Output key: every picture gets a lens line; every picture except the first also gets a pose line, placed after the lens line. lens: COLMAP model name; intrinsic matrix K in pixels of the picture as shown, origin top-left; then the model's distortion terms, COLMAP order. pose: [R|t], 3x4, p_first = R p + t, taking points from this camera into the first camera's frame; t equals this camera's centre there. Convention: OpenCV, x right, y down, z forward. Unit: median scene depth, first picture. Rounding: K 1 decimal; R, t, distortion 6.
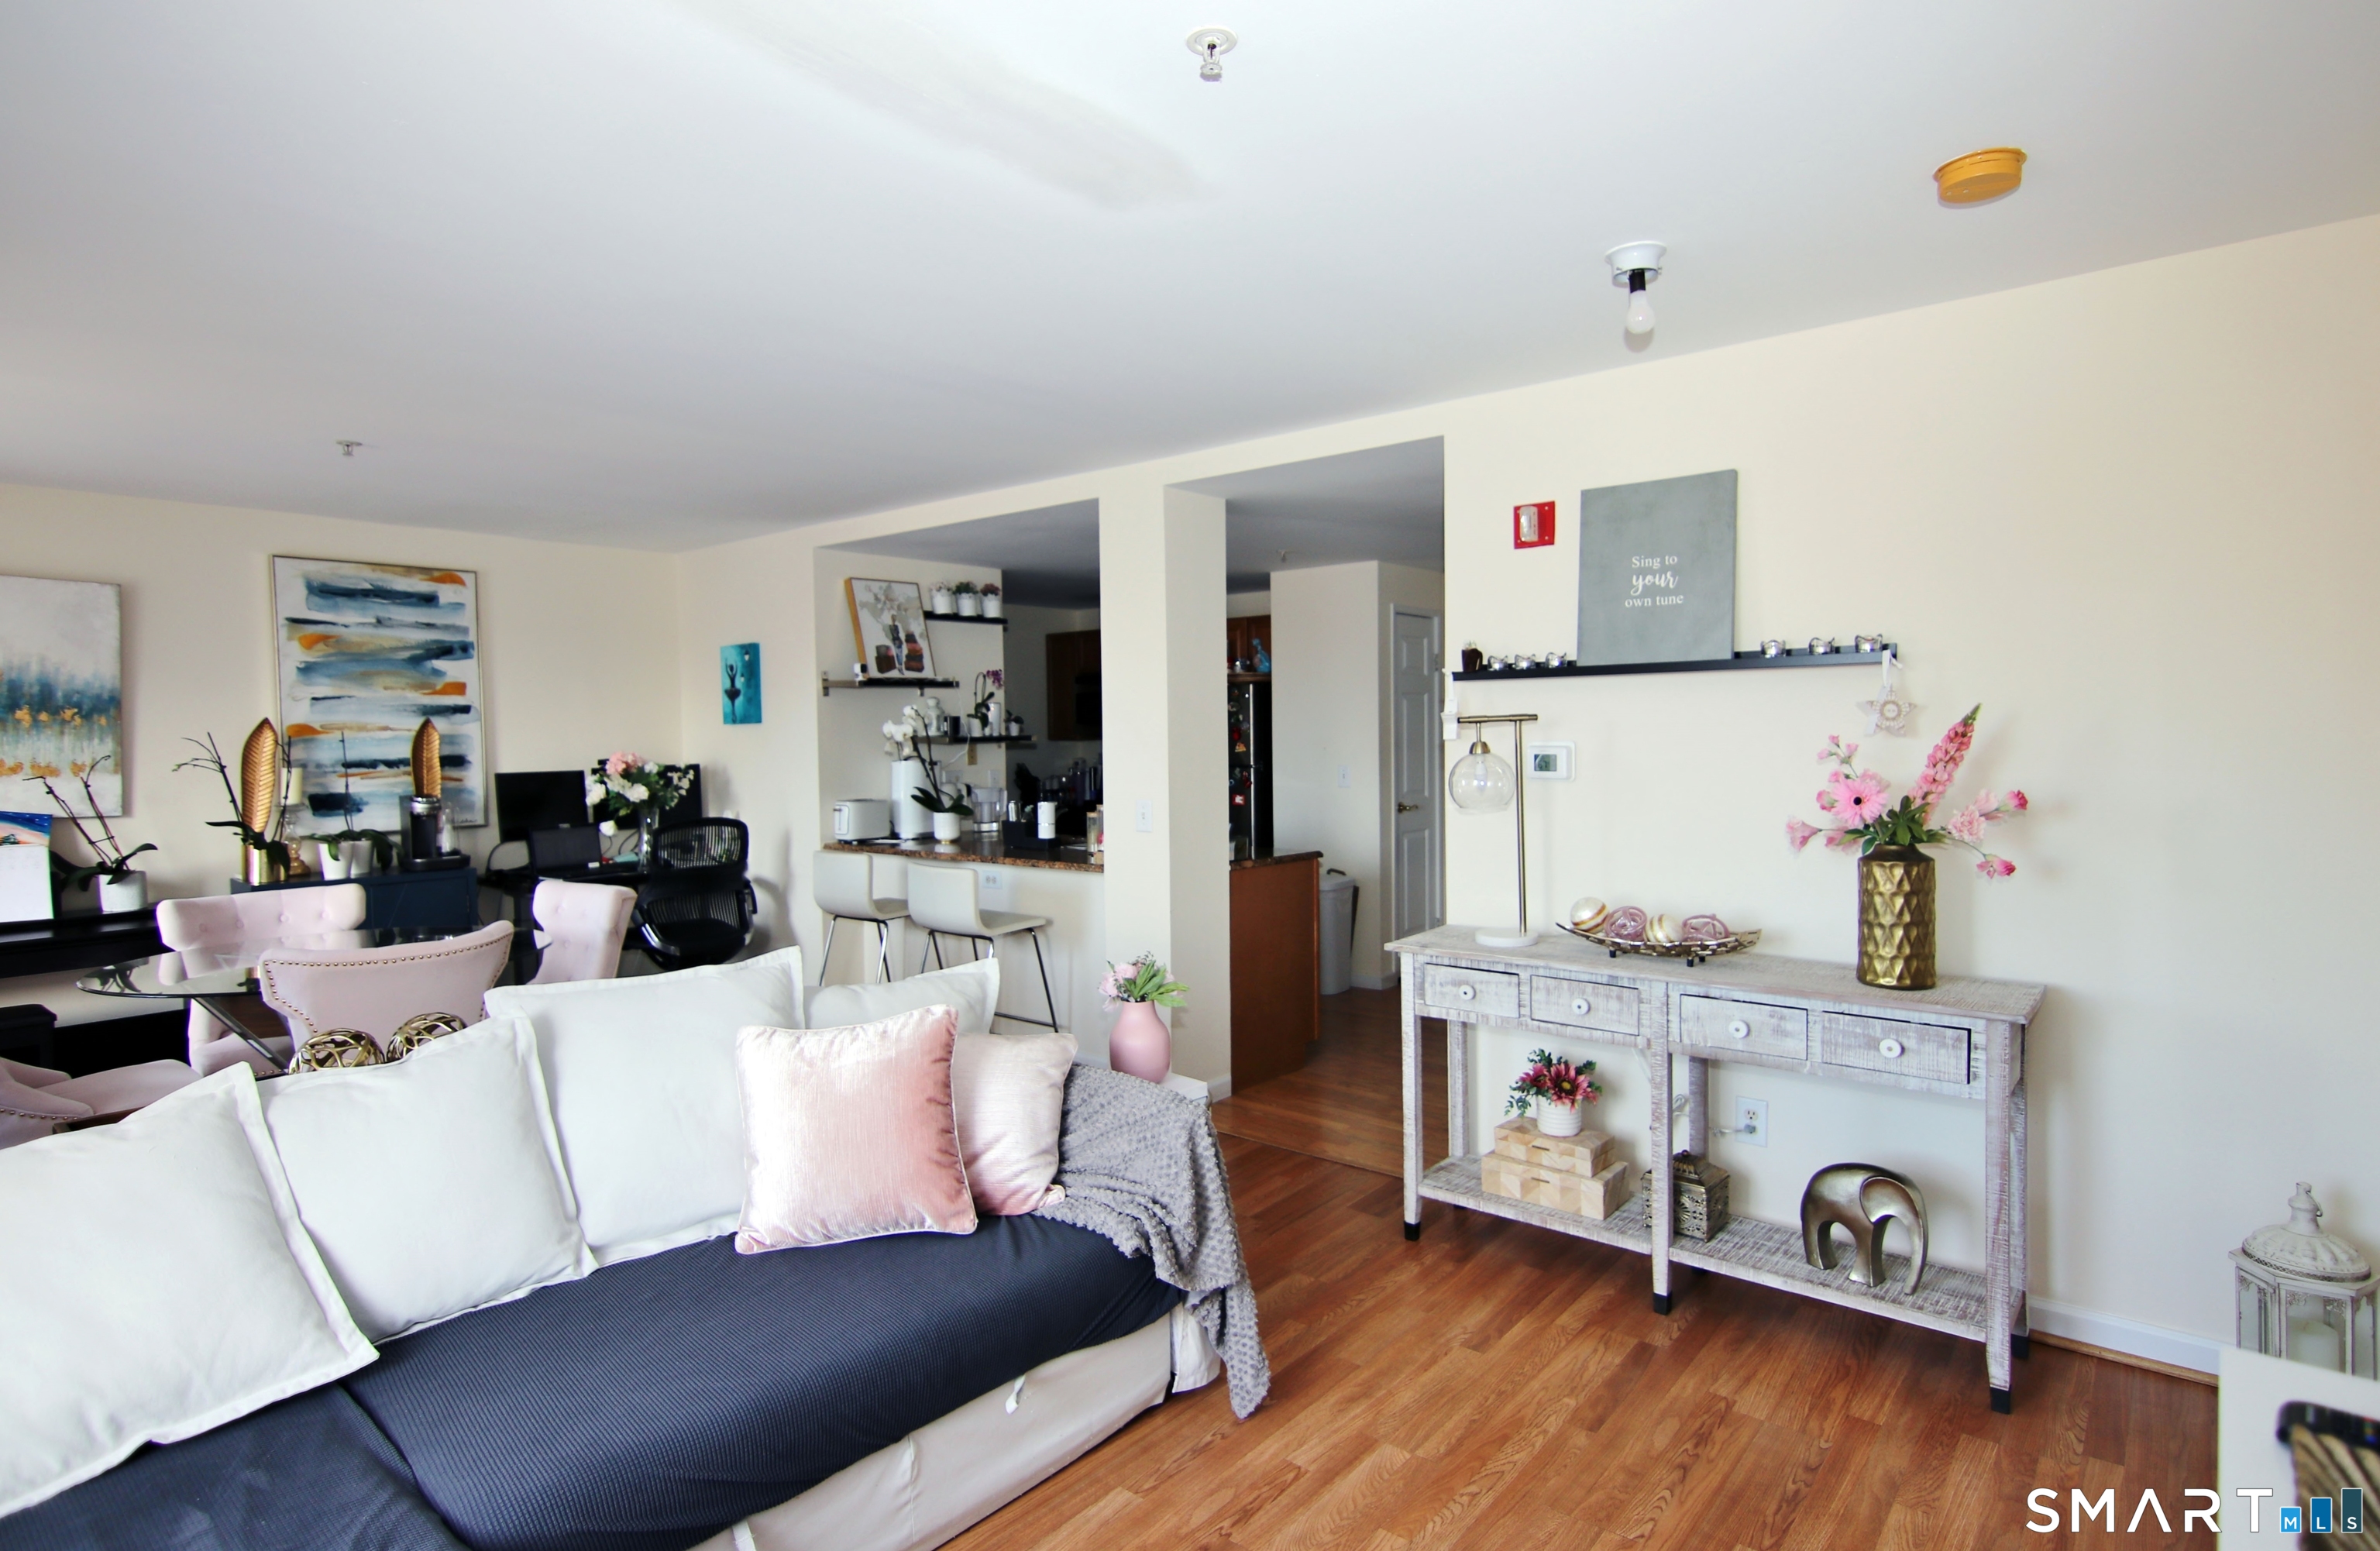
lens RADIAL K [[1238.4, 0, 1190.0], [0, 1238.4, 775.5], [0, 0, 1]] dist [-0.000667, 0.004322]
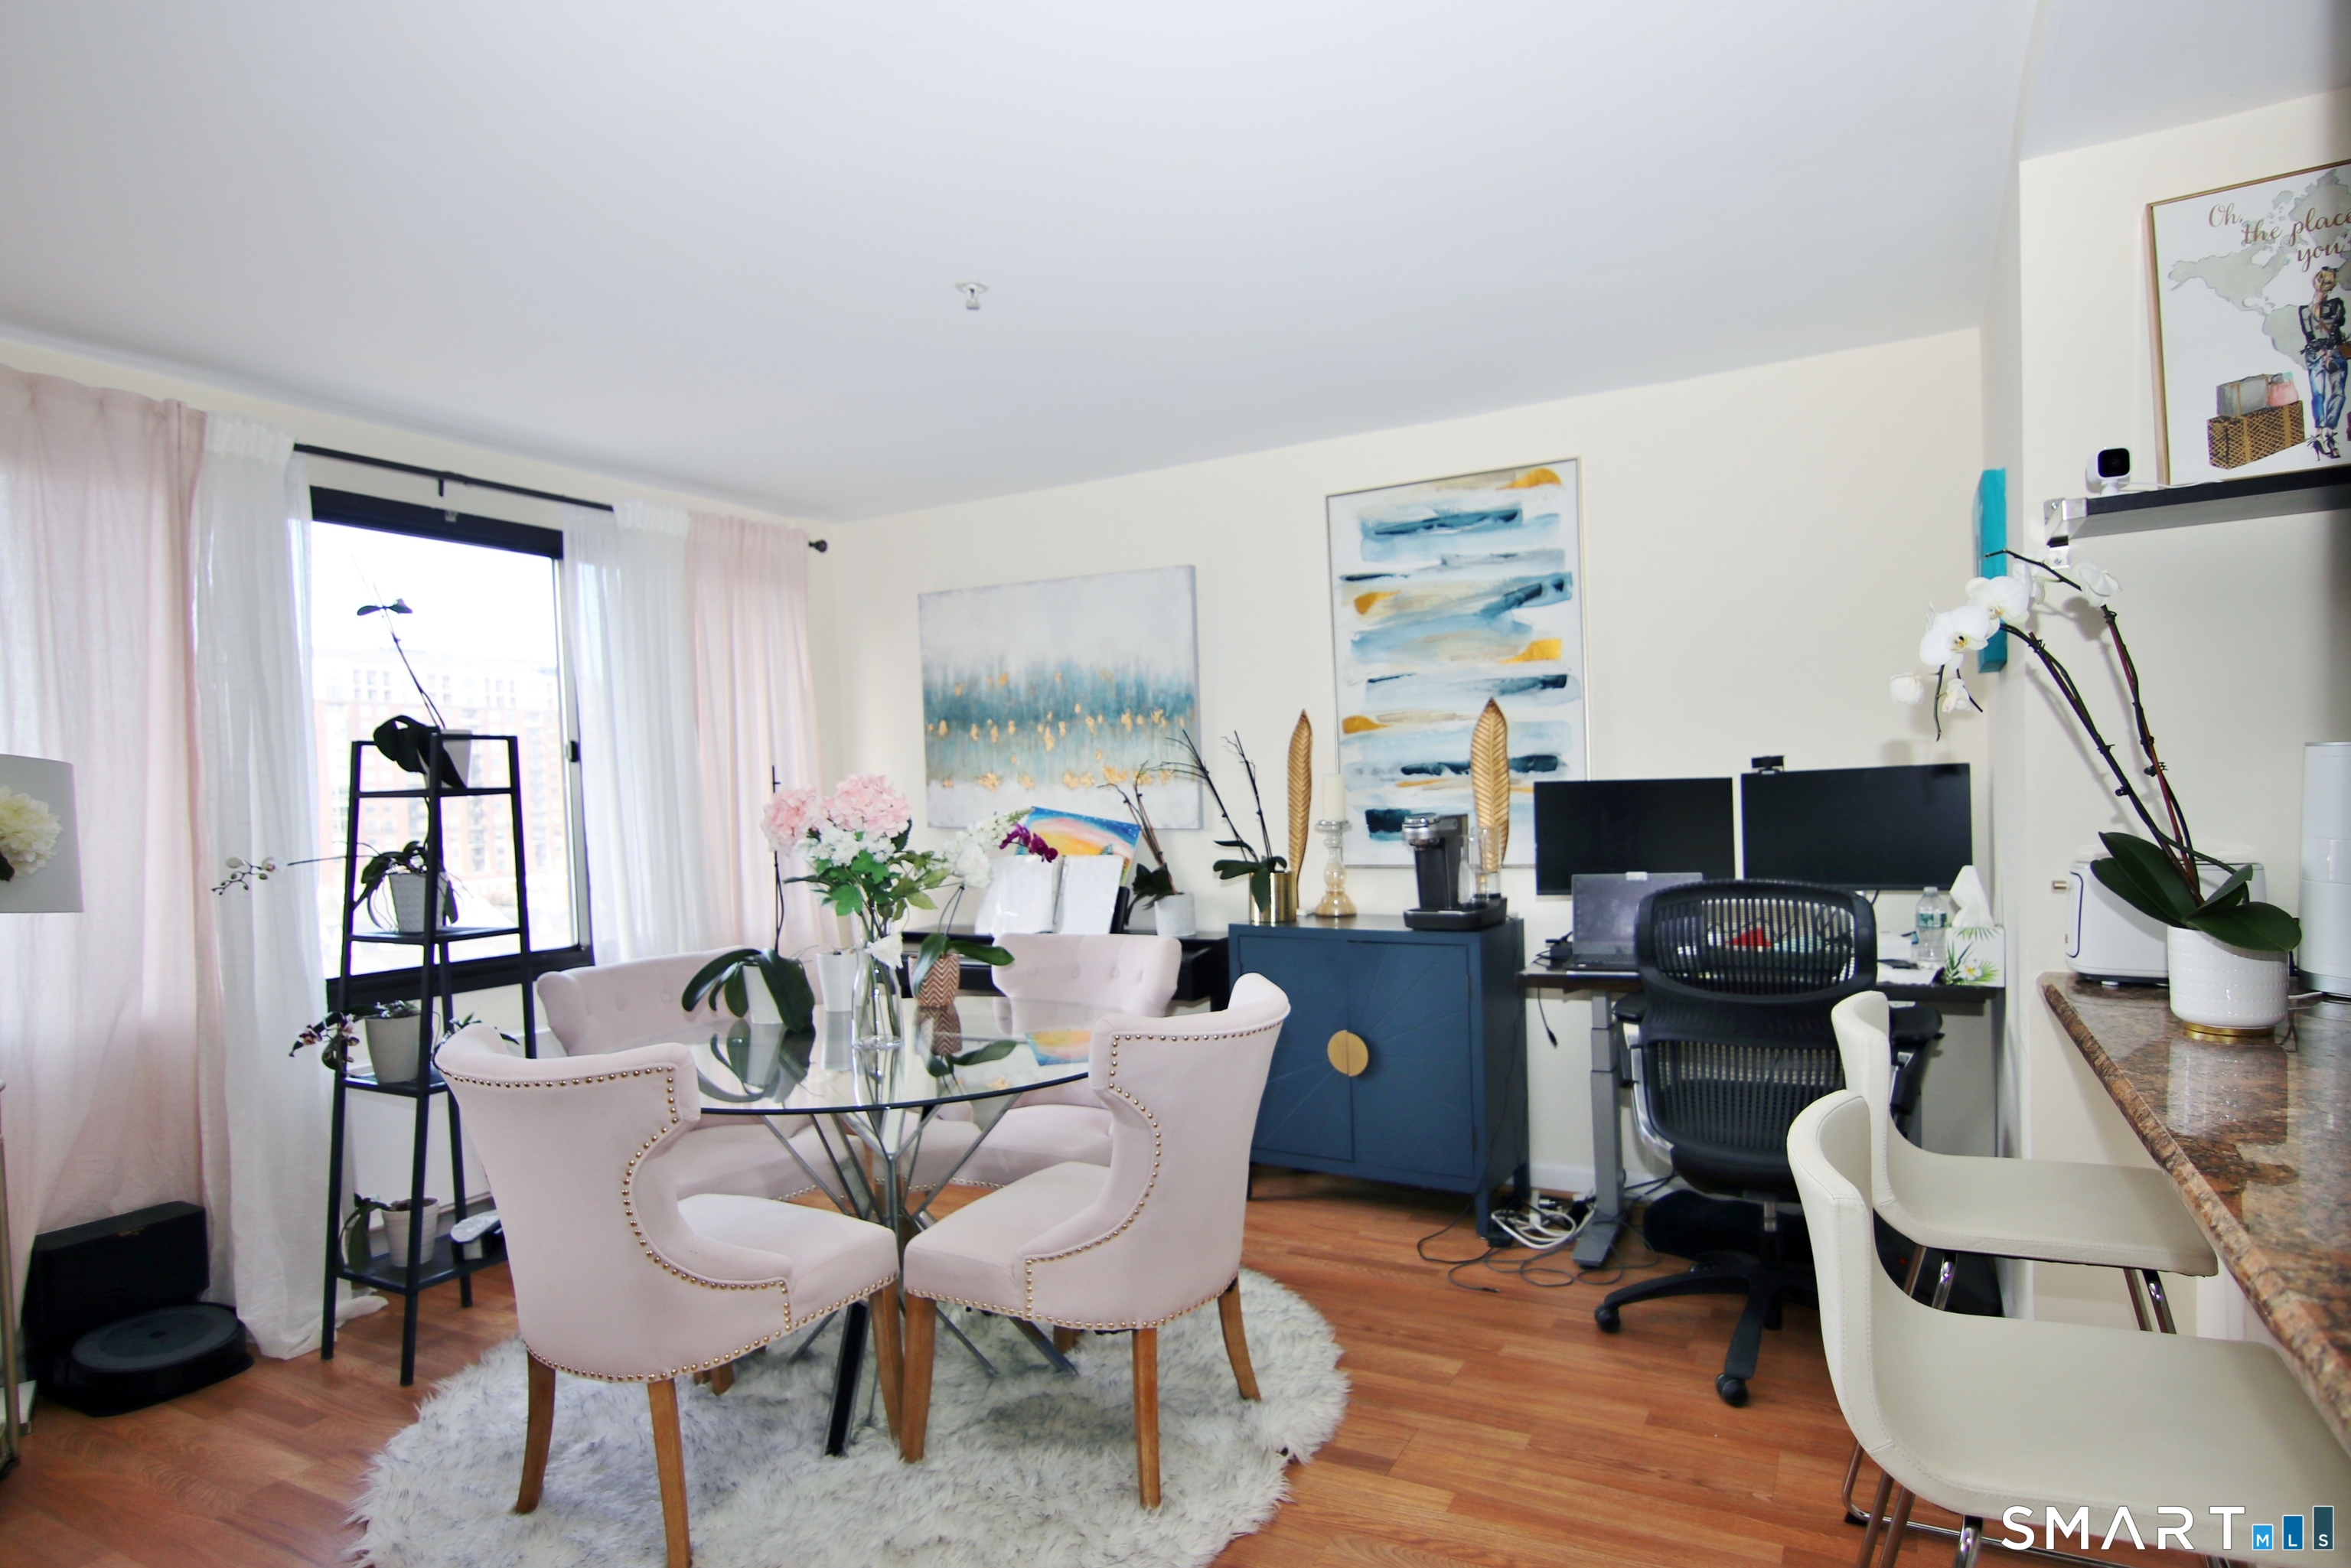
lens RADIAL K [[1285.2, 0, 1199.0], [0, 1285.2, 842.7], [0, 0, 1]] dist [0.003857, 0.002425]
pose [[0.199438, 0.045615, -0.978848, 0.032306], [-0.006177, 0.998955, 0.045294, 0.000447], [0.979891, -0.002987, 0.199511, 0.816053]]
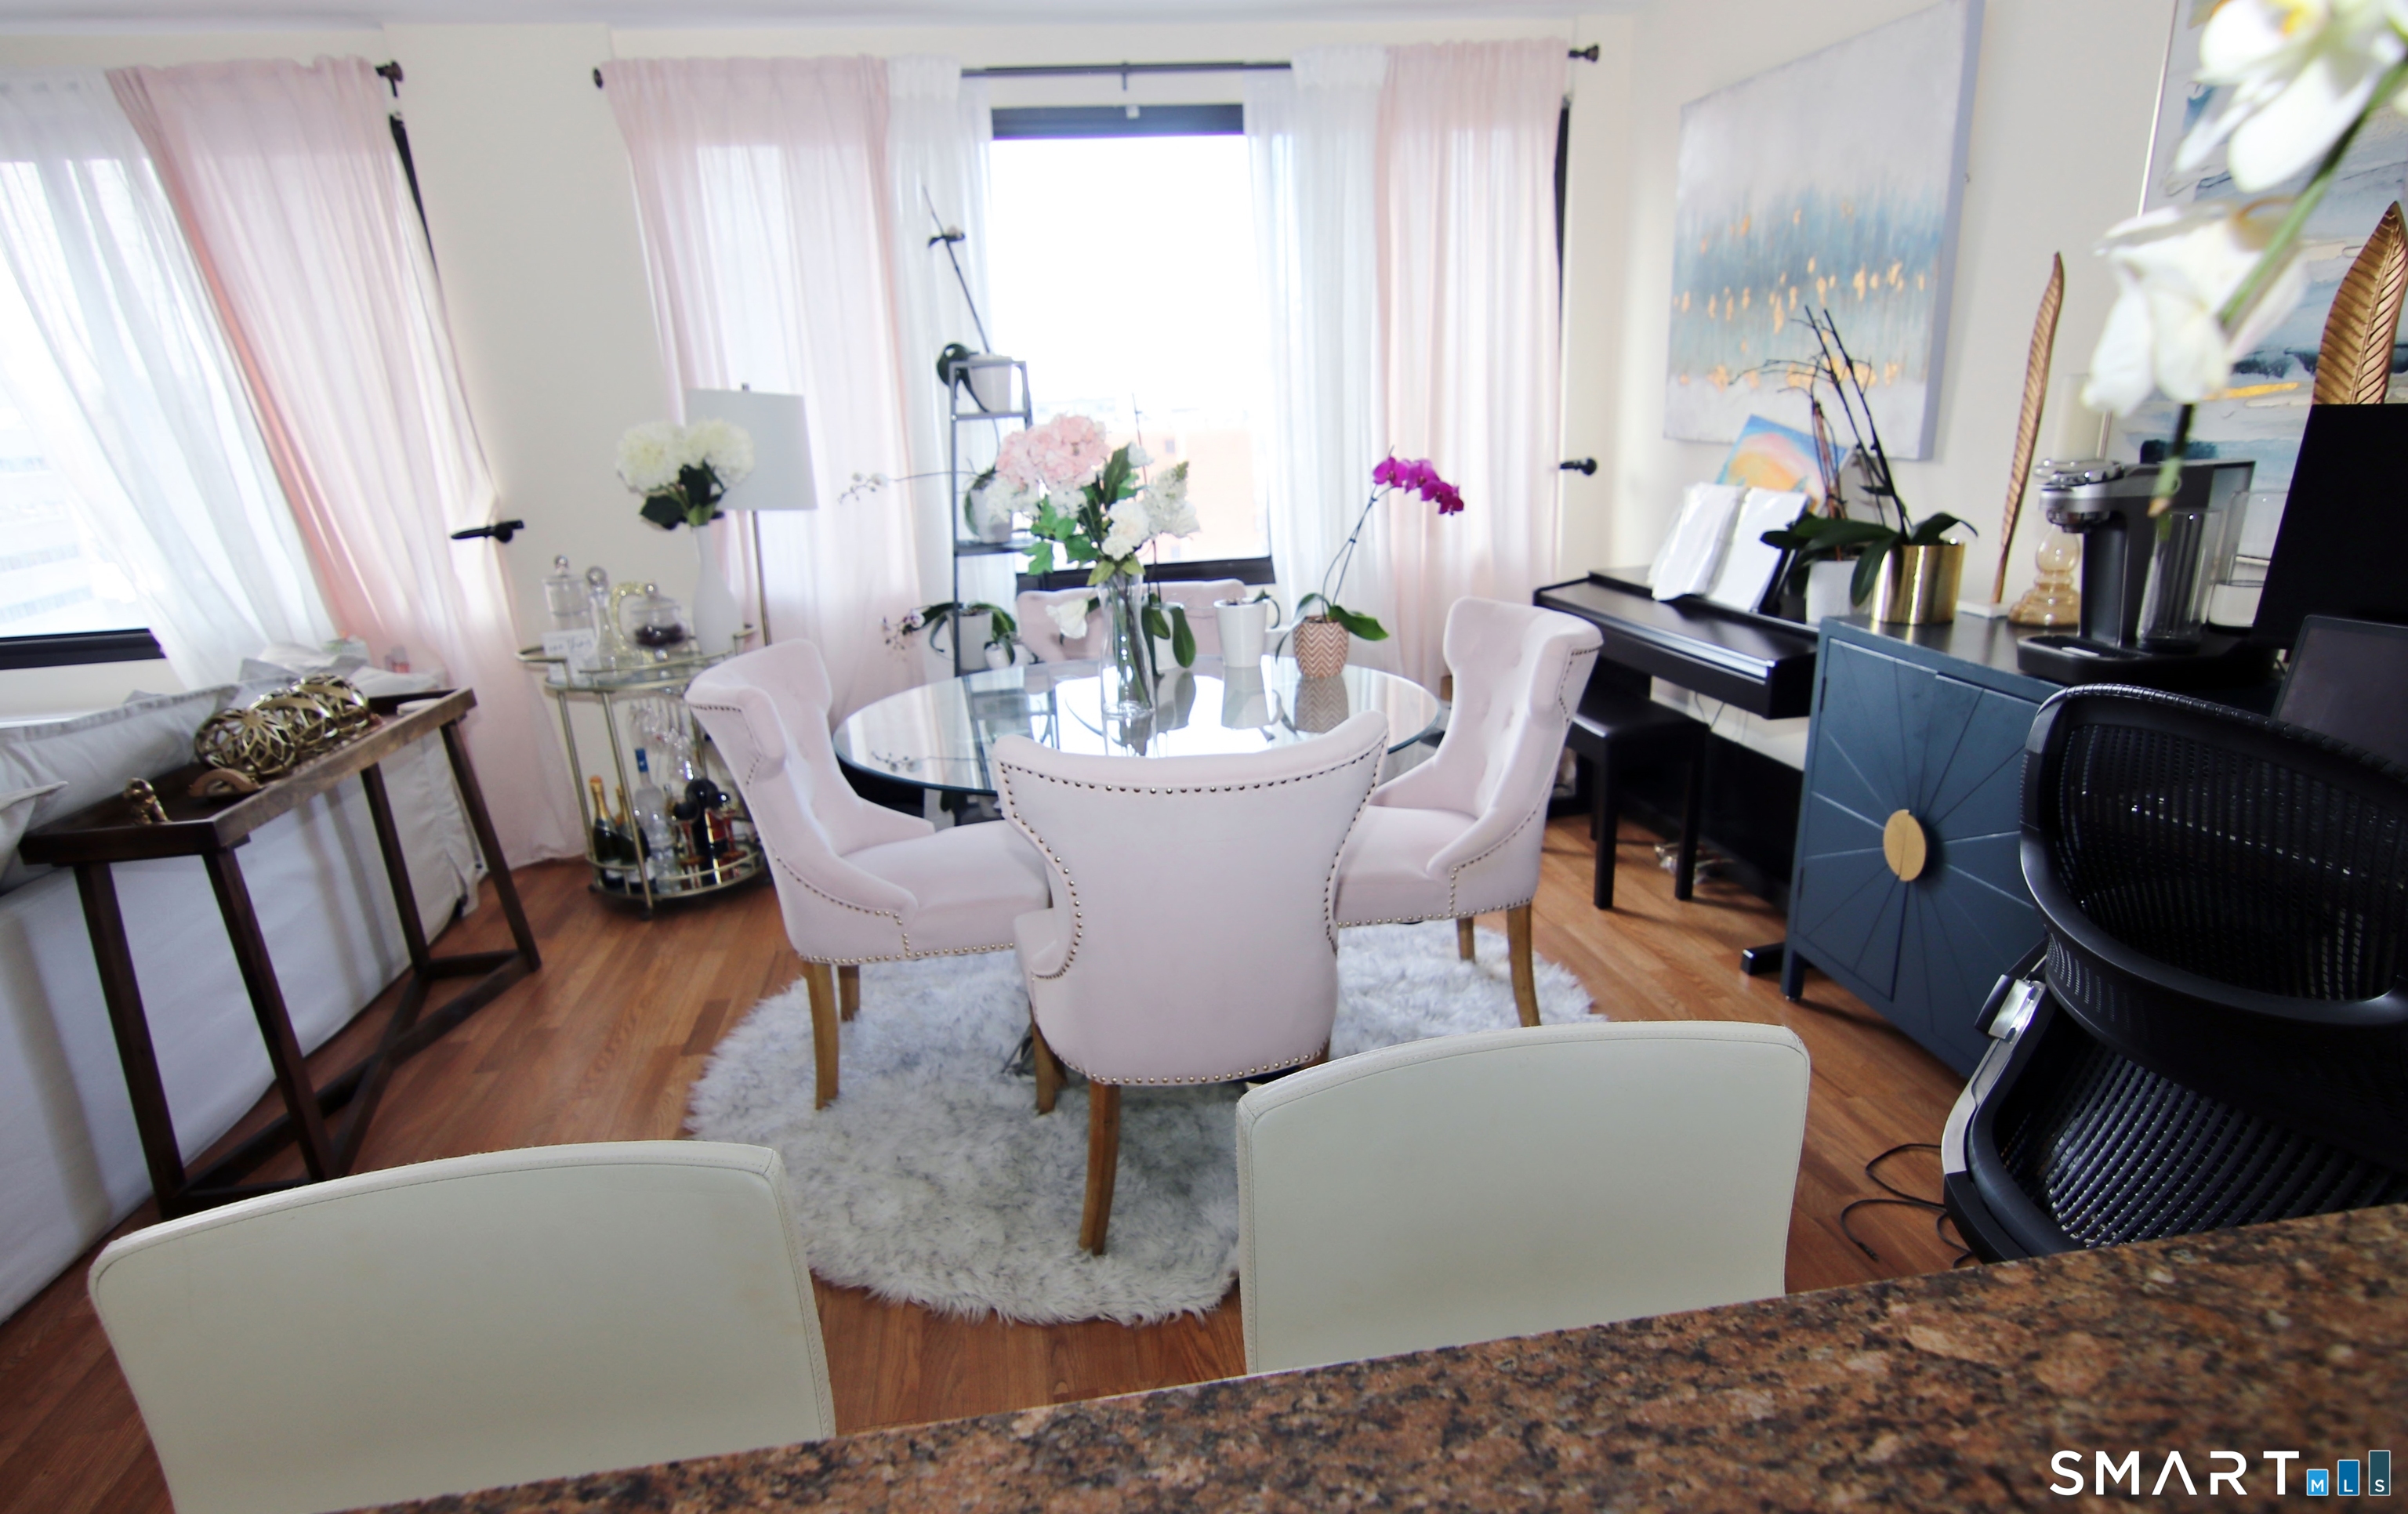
lens RADIAL K [[1337.3, 0, 1204.5], [0, 1337.3, 863.8], [0, 0, 1]] dist [-0.002412, 0.003067]
pose [[-0.656172, 0.288710, -0.697198, -0.164417], [0.027249, 0.932379, 0.360454, -0.025111], [0.754119, 0.217522, -0.619668, 1.169836]]
